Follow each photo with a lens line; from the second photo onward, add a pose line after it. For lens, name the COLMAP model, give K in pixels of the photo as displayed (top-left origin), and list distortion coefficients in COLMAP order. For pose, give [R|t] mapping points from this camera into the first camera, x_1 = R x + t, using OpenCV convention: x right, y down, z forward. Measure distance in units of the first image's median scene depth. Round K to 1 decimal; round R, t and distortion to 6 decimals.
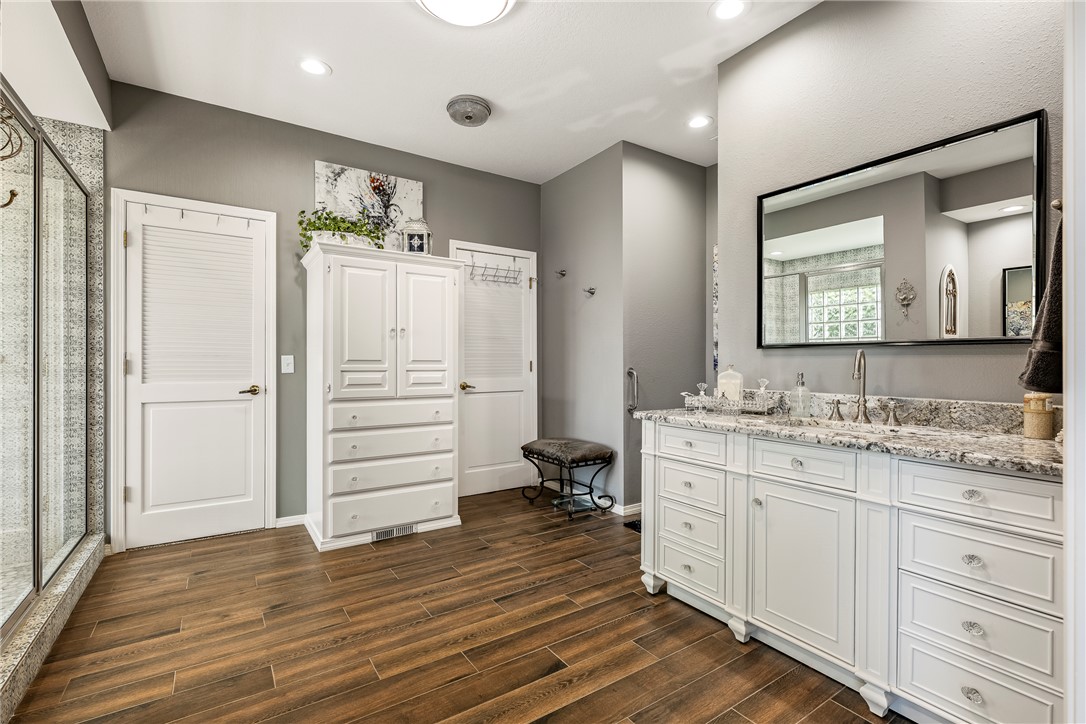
lens RADIAL K [[493.1, 0, 537.3], [0, 493.1, 363.6], [0, 0, 1]] dist [-0.002099, 0.000380]
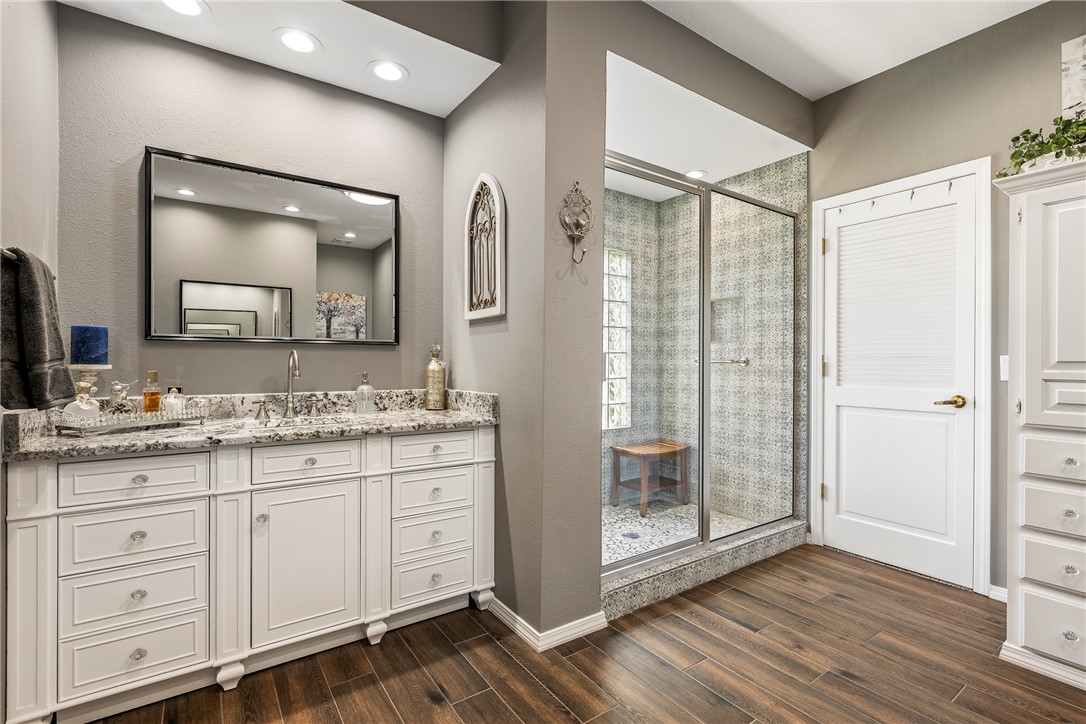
lens RADIAL K [[493.1, 0, 543.0], [0, 493.1, 364.6], [0, 0, 1]] dist [-0.002099, 0.000380]
pose [[0.023021, 0.001015, -0.999734, 0.194136], [-0.005966, 0.999982, 0.000878, -0.000261], [0.999717, 0.005944, 0.023026, 0.390655]]
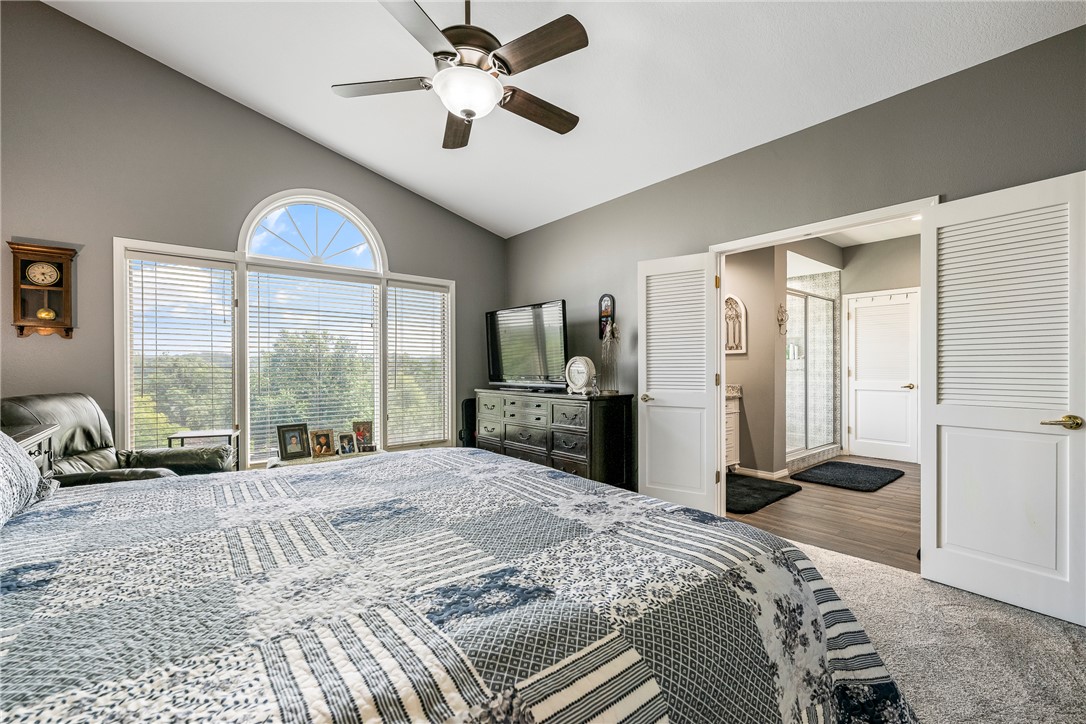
lens RADIAL K [[476.4, 0, 535.4], [0, 476.4, 367.0], [0, 0, 1]] dist [-0.001081, 0.000105]
pose [[0.121771, -0.001813, -0.992557, 1.163009], [0.001565, 0.999997, -0.001634, -0.020144], [0.992557, -0.001355, 0.121773, -0.691612]]
